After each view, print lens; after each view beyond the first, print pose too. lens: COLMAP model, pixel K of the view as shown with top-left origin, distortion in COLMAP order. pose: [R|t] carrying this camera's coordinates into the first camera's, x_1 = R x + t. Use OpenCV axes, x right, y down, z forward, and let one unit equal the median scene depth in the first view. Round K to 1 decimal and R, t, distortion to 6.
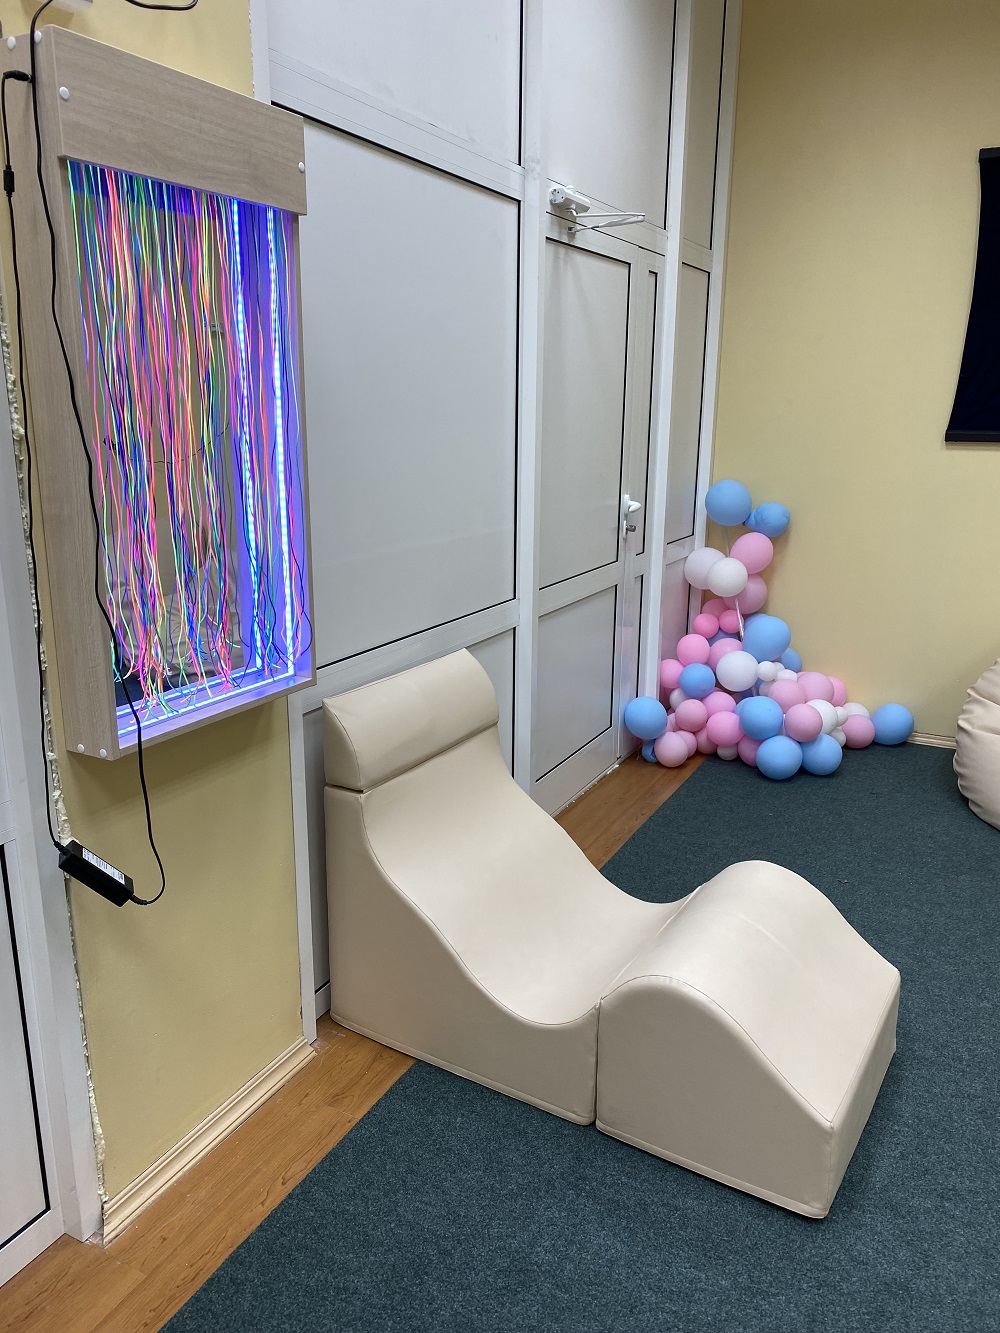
lens RADIAL K [[1002.3, 0, 502.2], [0, 1002.3, 666.9], [0, 0, 1]] dist [0.036165, -0.039409]
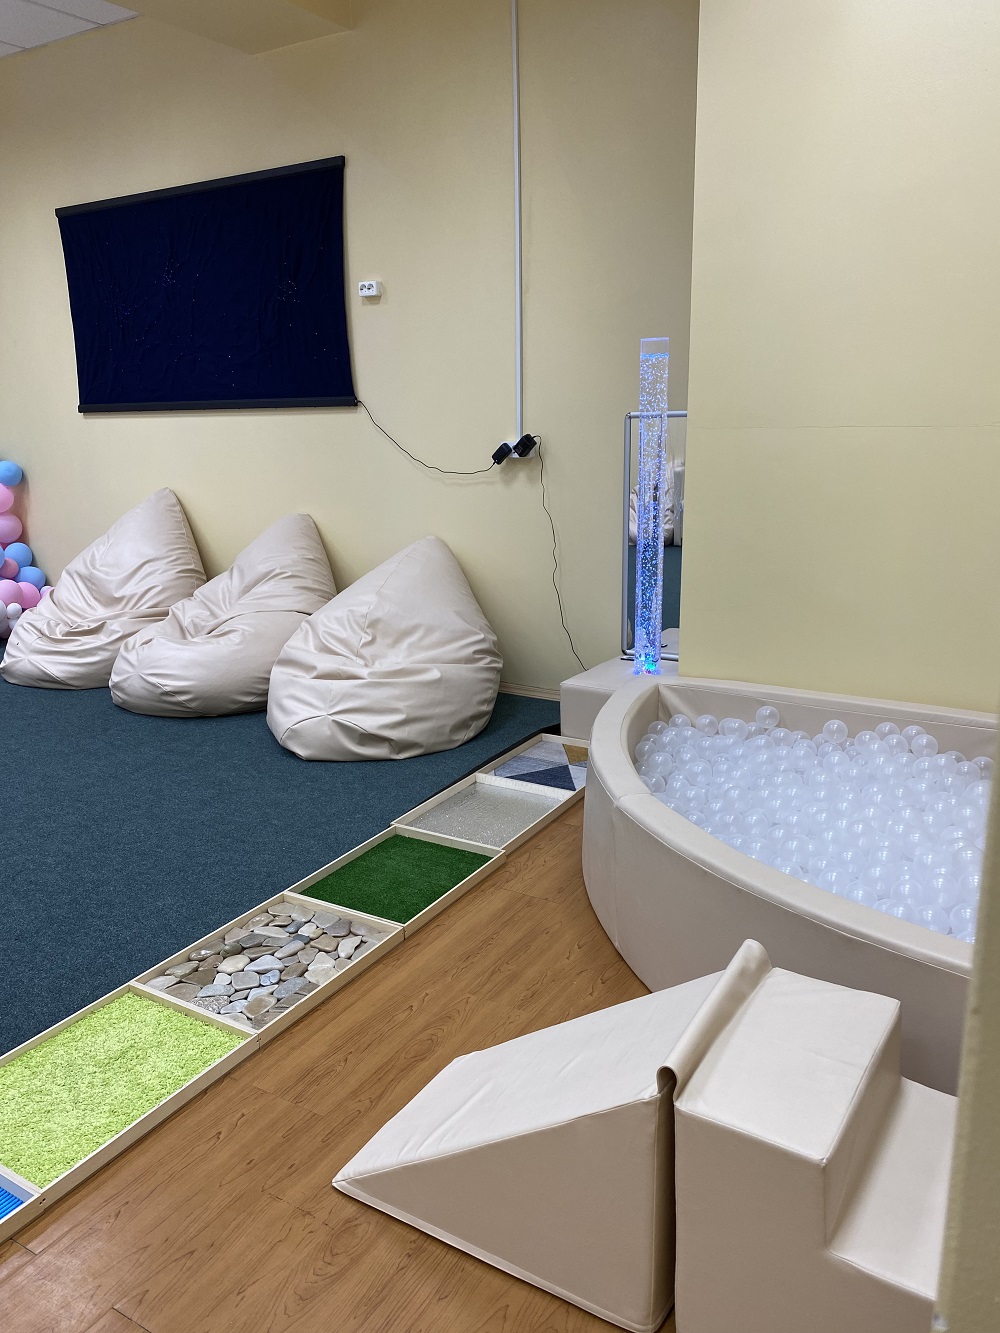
lens RADIAL K [[1002.3, 0, 486.6], [0, 1002.3, 667.9], [0, 0, 1]] dist [0.036165, -0.039409]
pose [[0.997469, -0.009069, -0.070520, 1.143314], [0.008528, 0.999932, -0.007964, 0.154111], [0.070587, 0.007343, 0.997479, -0.370445]]
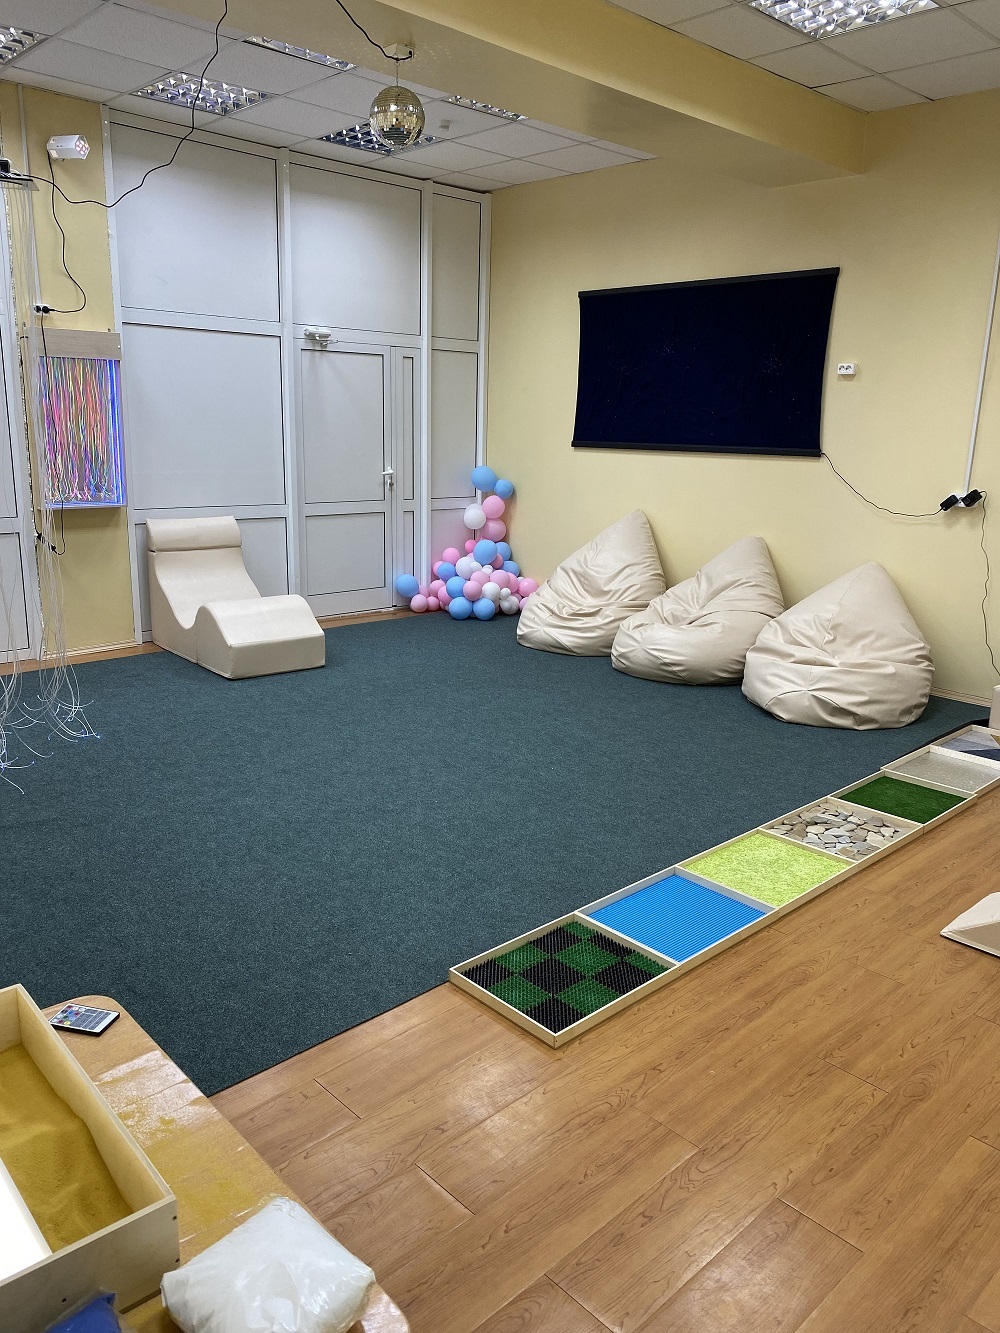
lens RADIAL K [[1002.3, 0, 491.0], [0, 1002.3, 660.1], [0, 0, 1]] dist [0.036165, -0.039409]
pose [[0.944514, 0.090539, -0.315748, 0.946508], [-0.099466, 0.994966, -0.012237, 0.206944], [0.313050, 0.042964, 0.948764, -0.784759]]
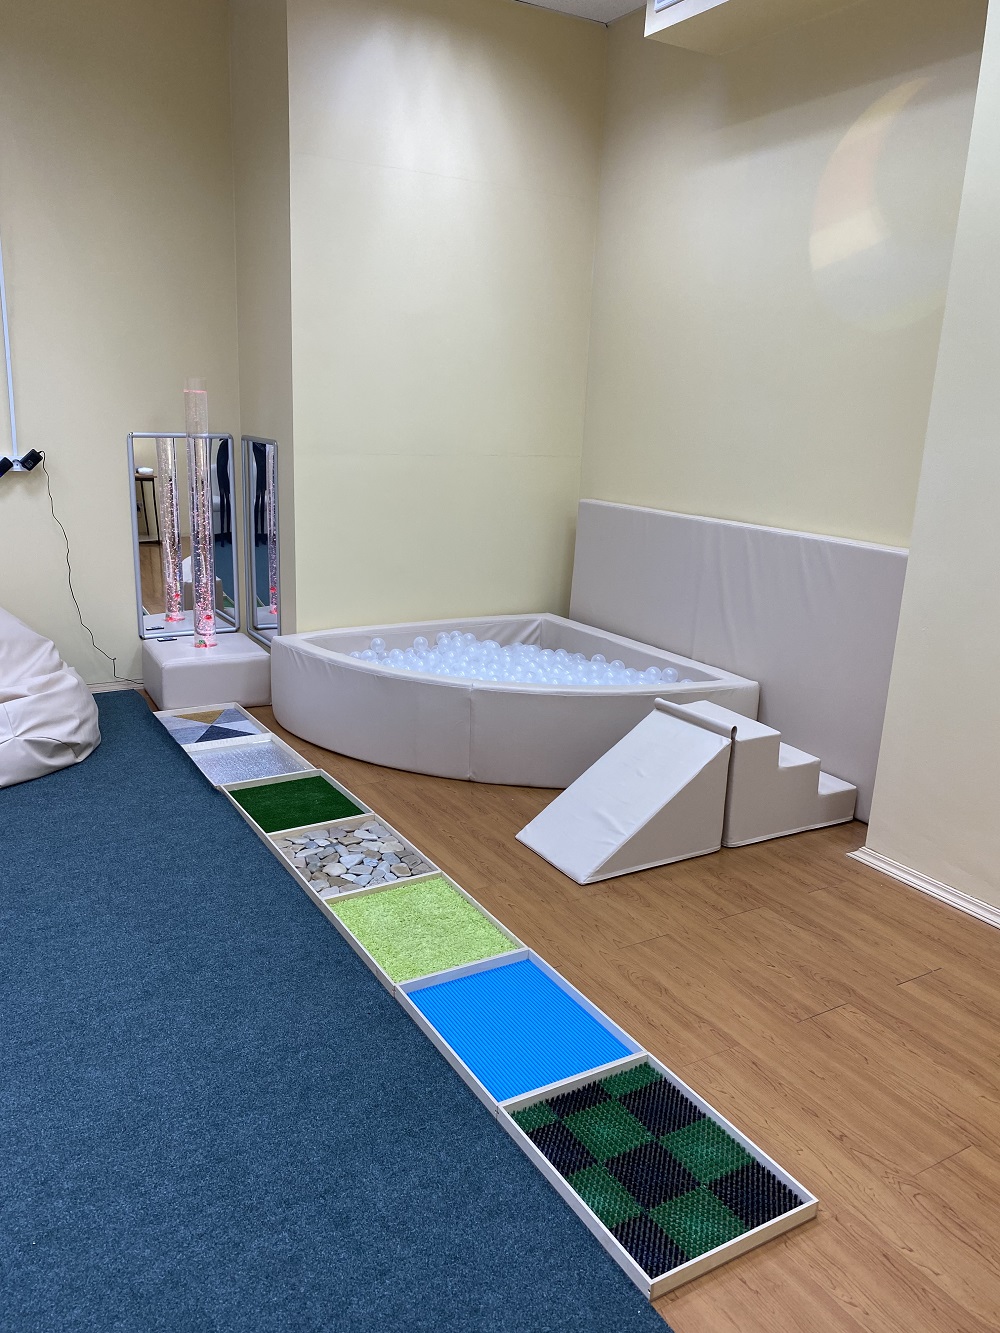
lens RADIAL K [[1002.3, 0, 499.4], [0, 1002.3, 674.8], [0, 0, 1]] dist [0.036165, -0.039409]
pose [[0.531171, -0.211827, 0.820358, 0.402170], [0.188202, 0.973552, 0.129526, 0.095581], [-0.826098, 0.085592, 0.556989, -0.347692]]
